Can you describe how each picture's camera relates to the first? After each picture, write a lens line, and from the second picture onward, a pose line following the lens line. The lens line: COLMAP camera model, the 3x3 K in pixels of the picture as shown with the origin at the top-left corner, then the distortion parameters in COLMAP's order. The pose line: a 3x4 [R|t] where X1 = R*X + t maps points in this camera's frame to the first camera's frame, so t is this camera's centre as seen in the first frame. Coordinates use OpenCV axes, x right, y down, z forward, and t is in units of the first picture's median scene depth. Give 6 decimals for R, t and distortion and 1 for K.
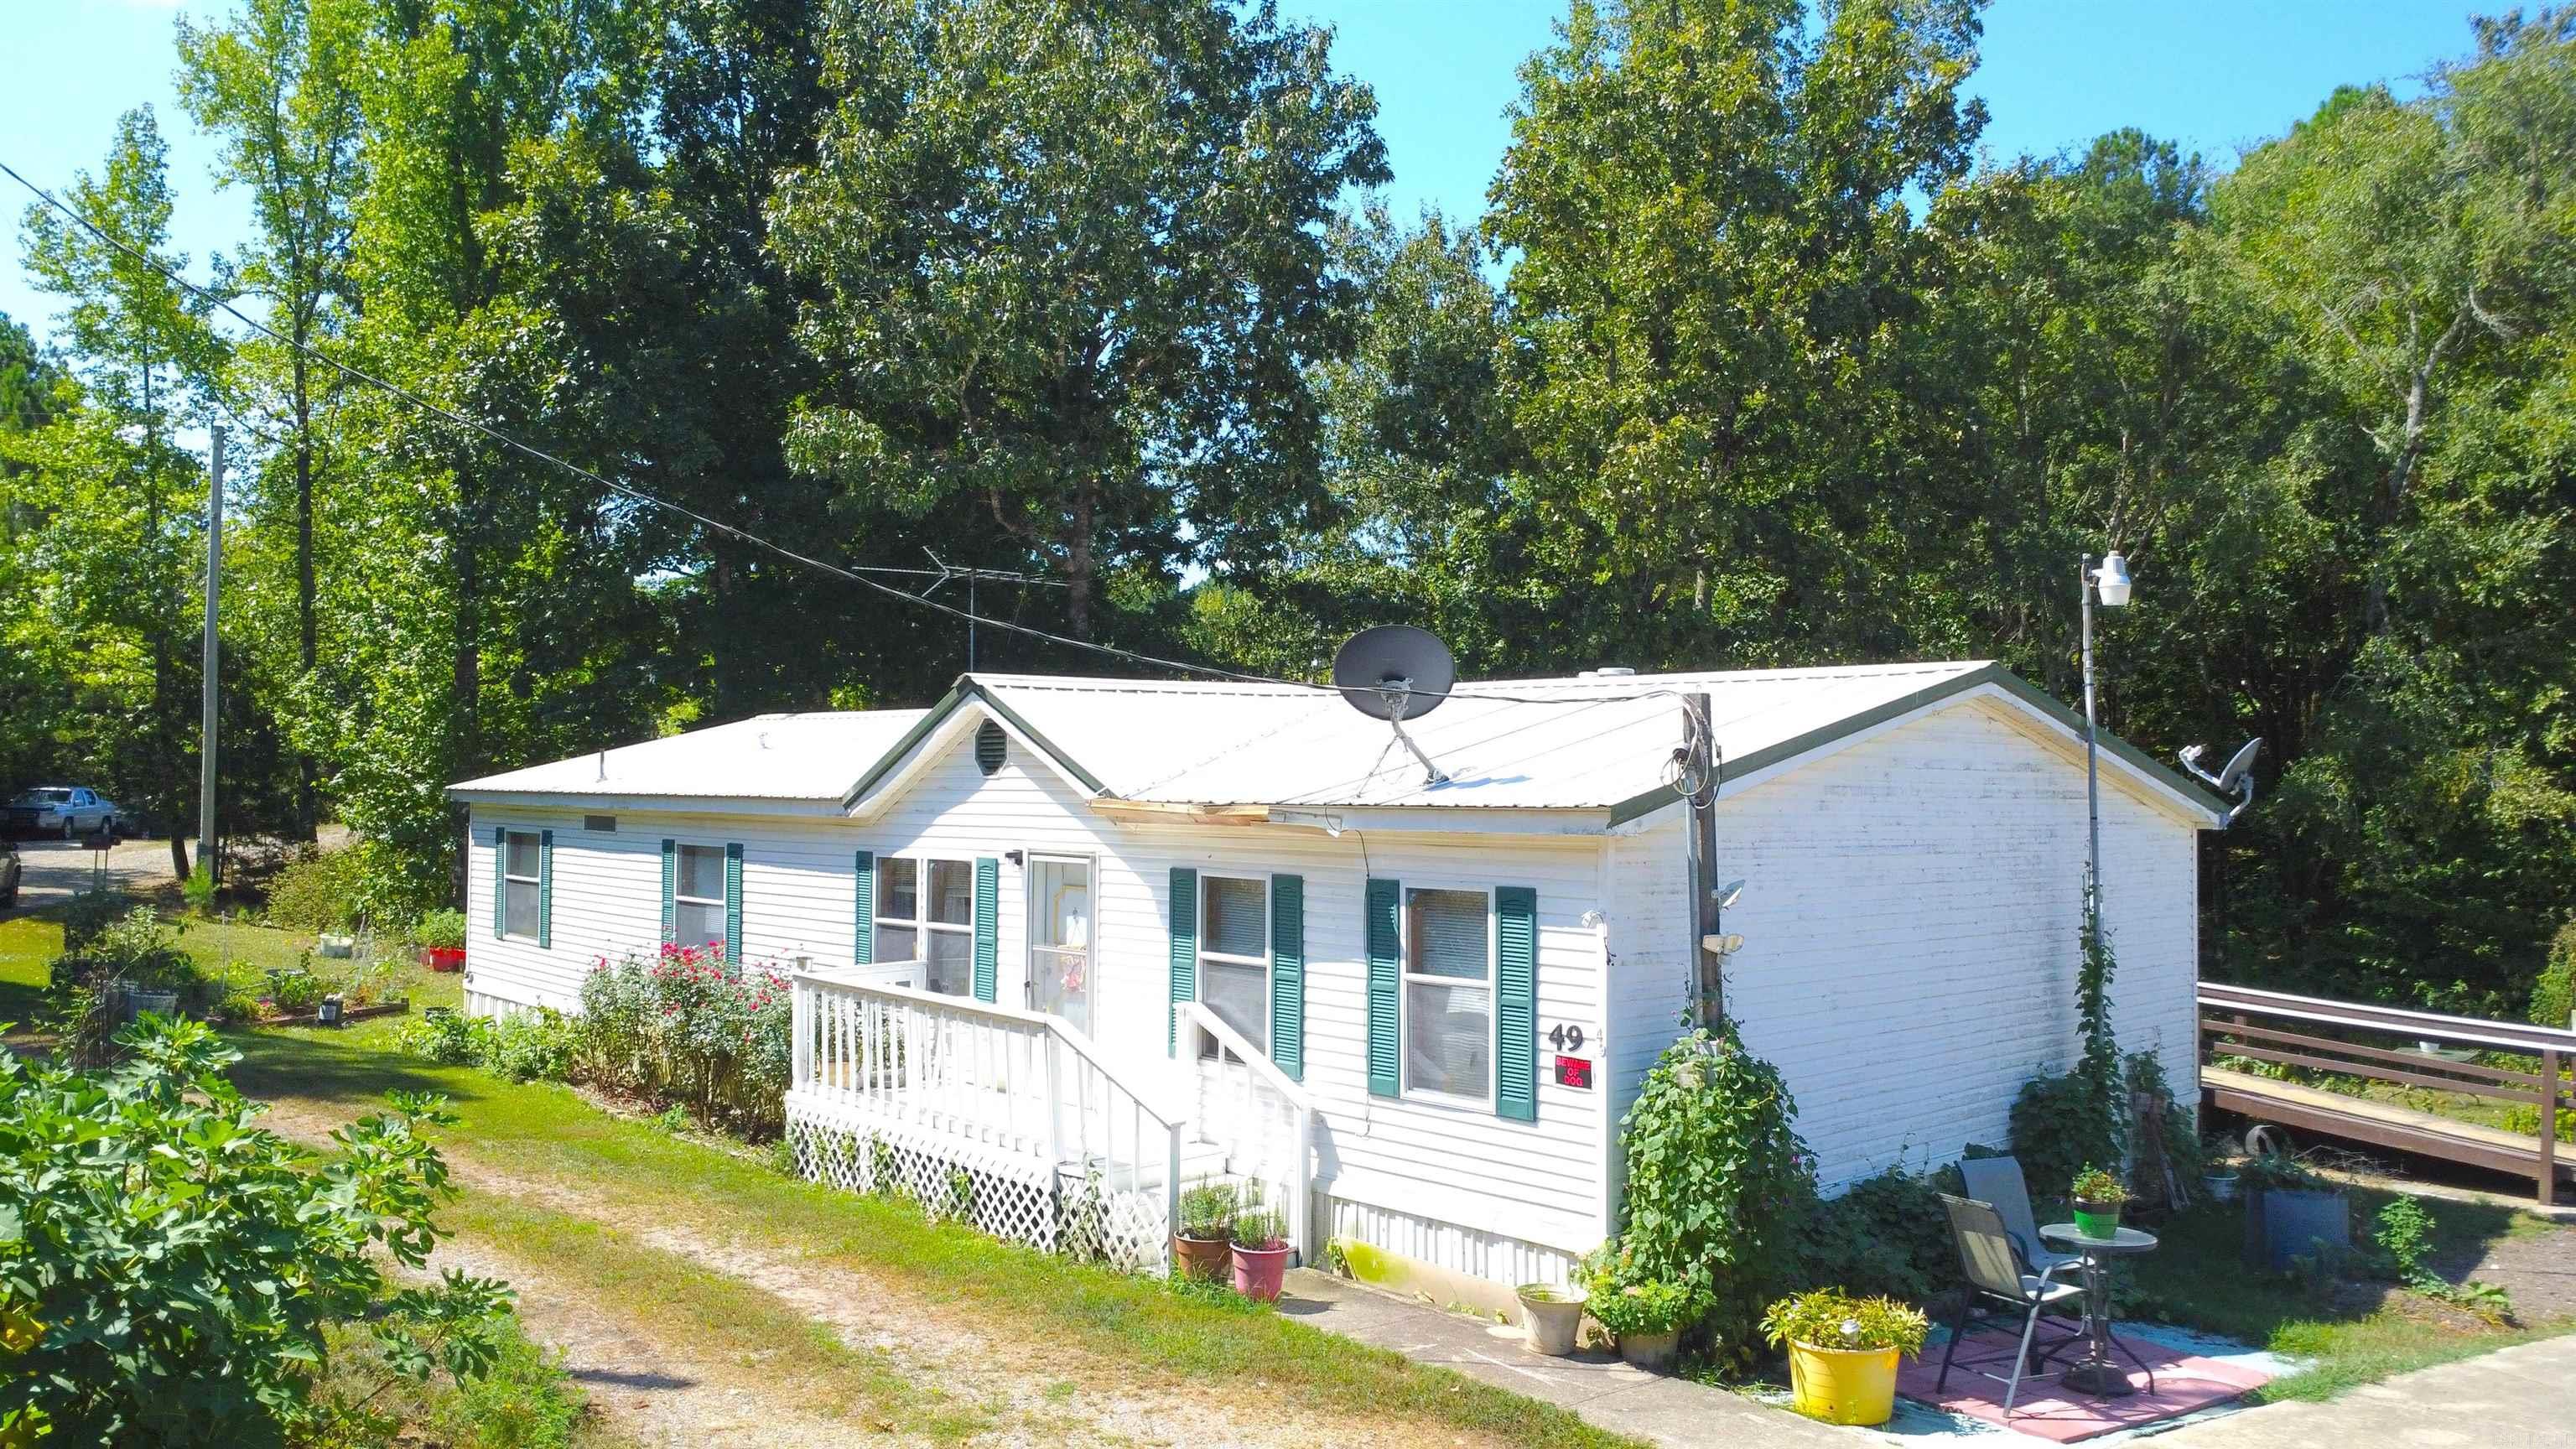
lens RADIAL K [[1885.6, 0, 1274.6], [0, 1885.6, 725.1], [0, 0, 1]] dist [-0.024645, 0.010889]
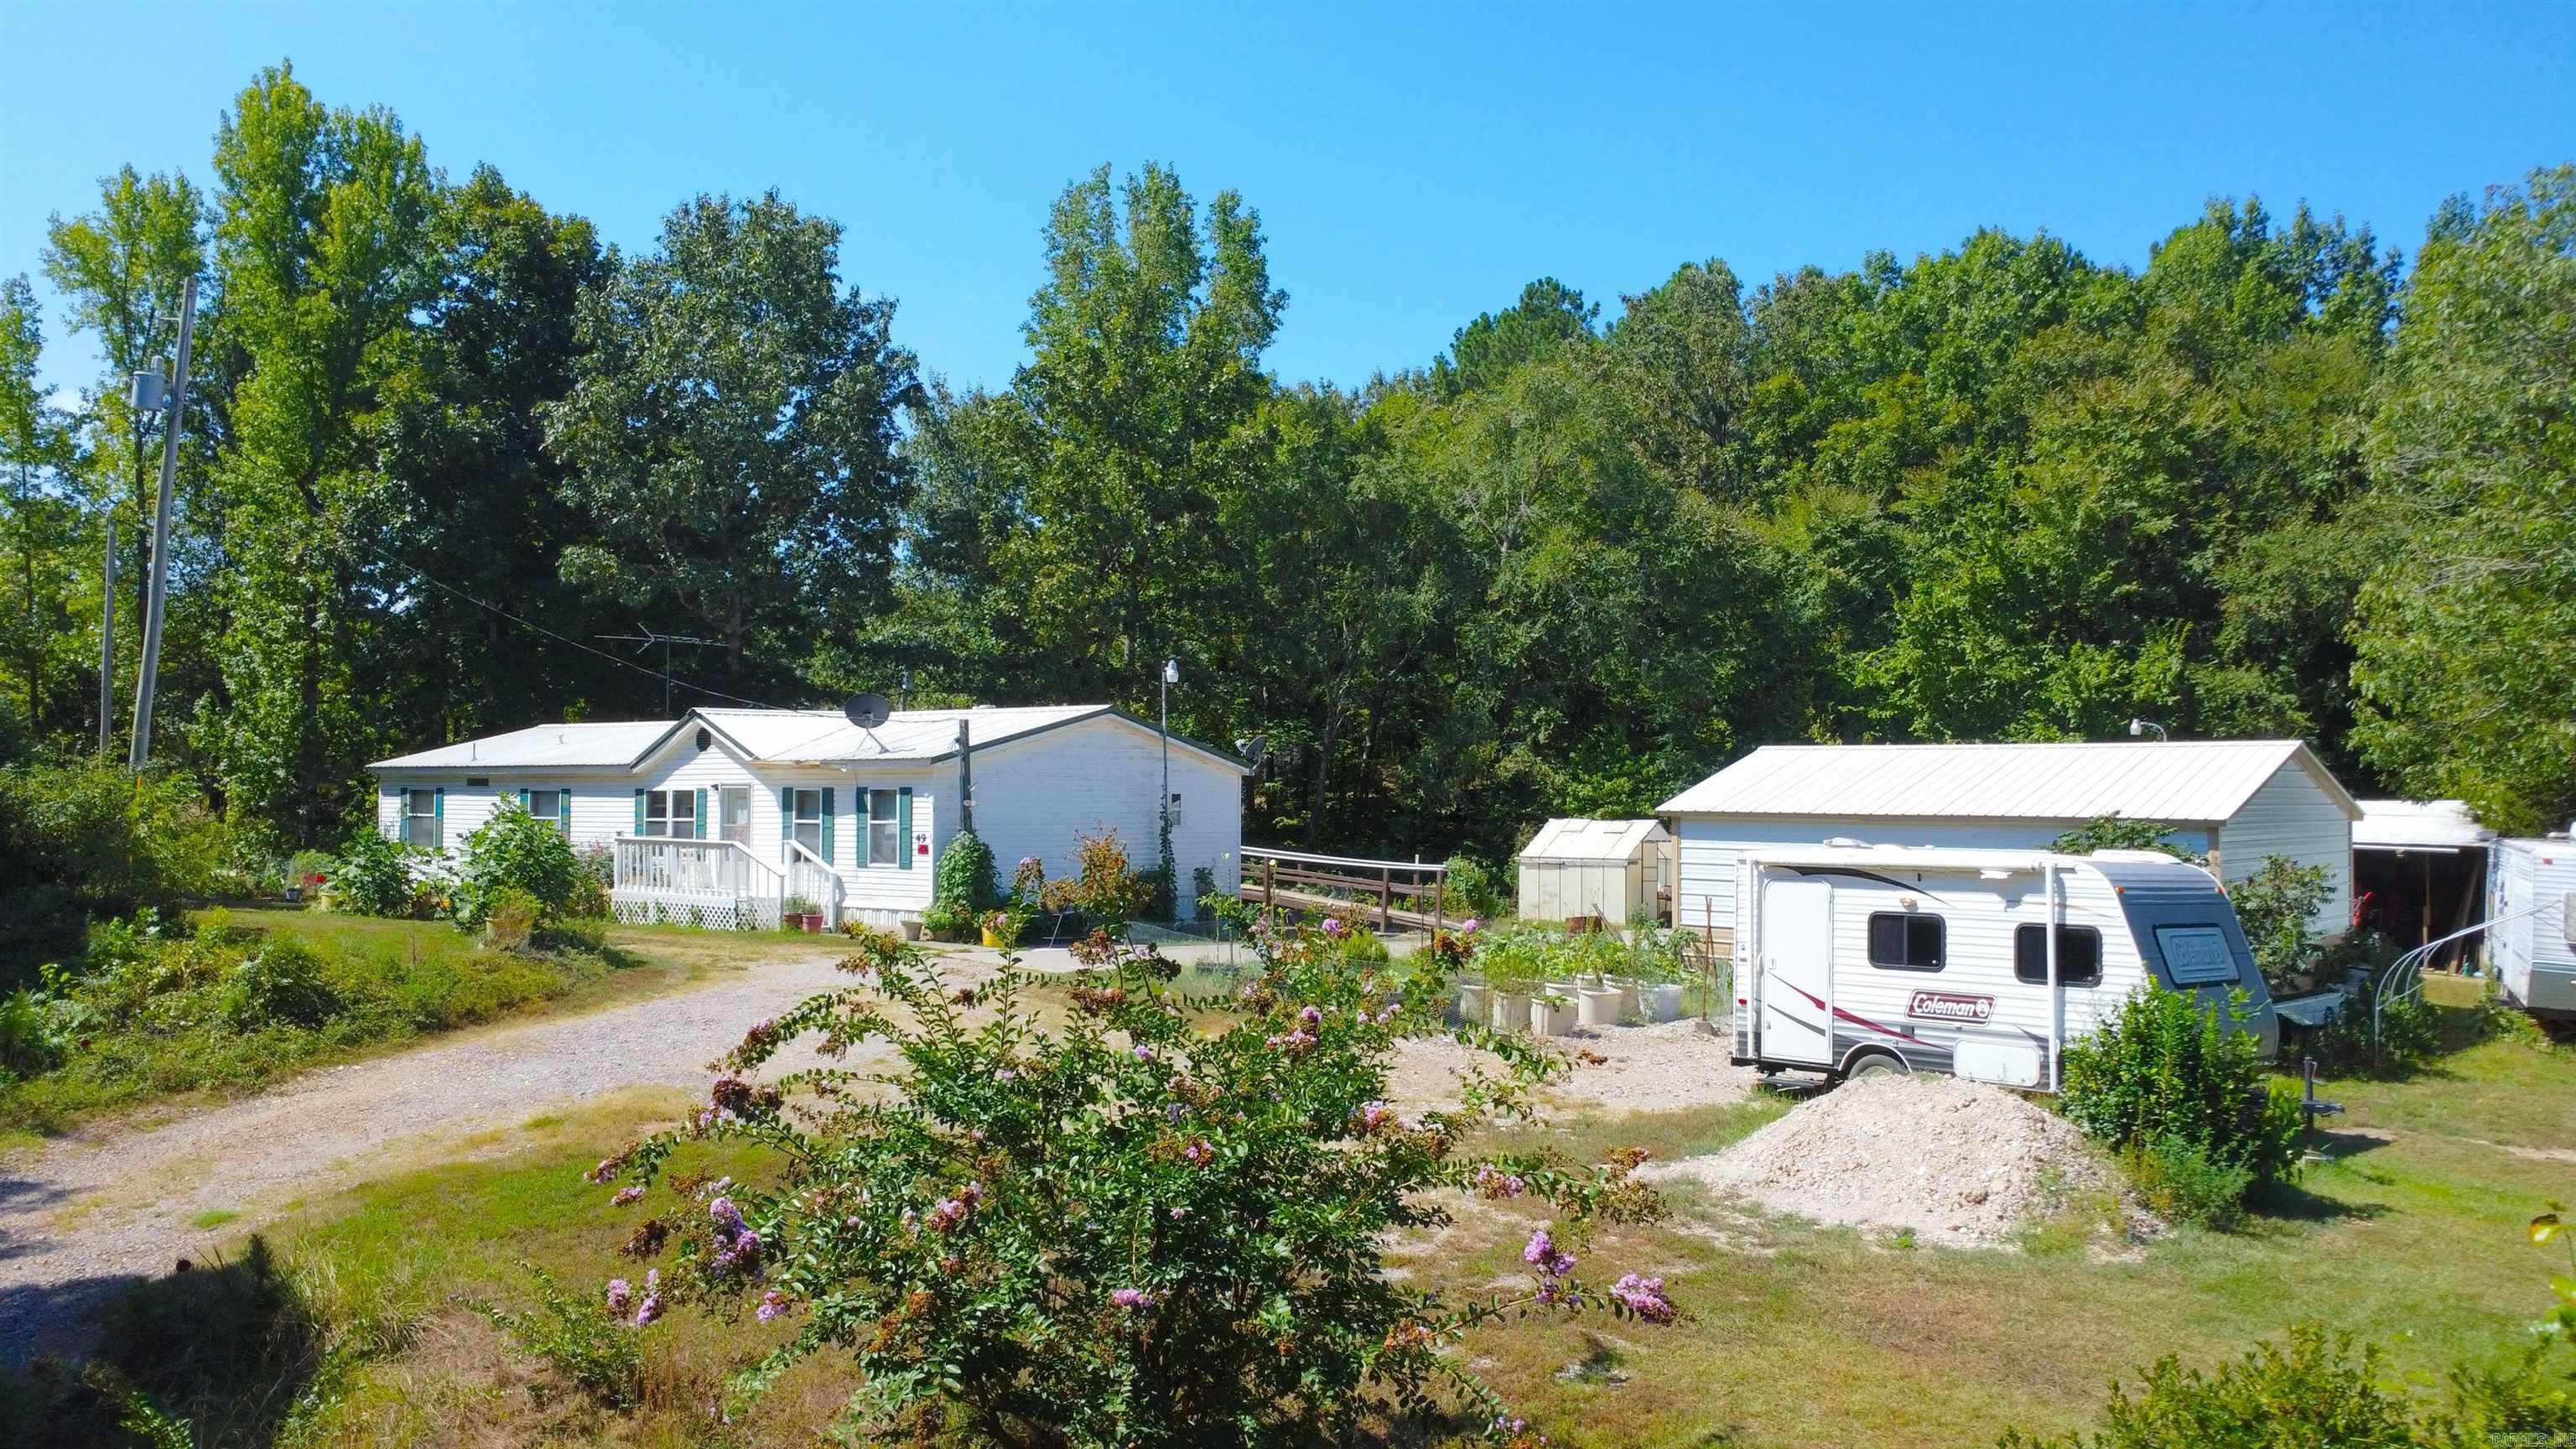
lens RADIAL K [[1861.7, 0, 1289.8], [0, 1861.7, 707.0], [0, 0, 1]] dist [-0.024604, 0.002566]
pose [[0.980614, 0.001669, 0.195942, 0.114800], [0.000796, 0.999922, -0.012500, 0.000873], [-0.195947, 0.012414, 0.980536, -1.462878]]
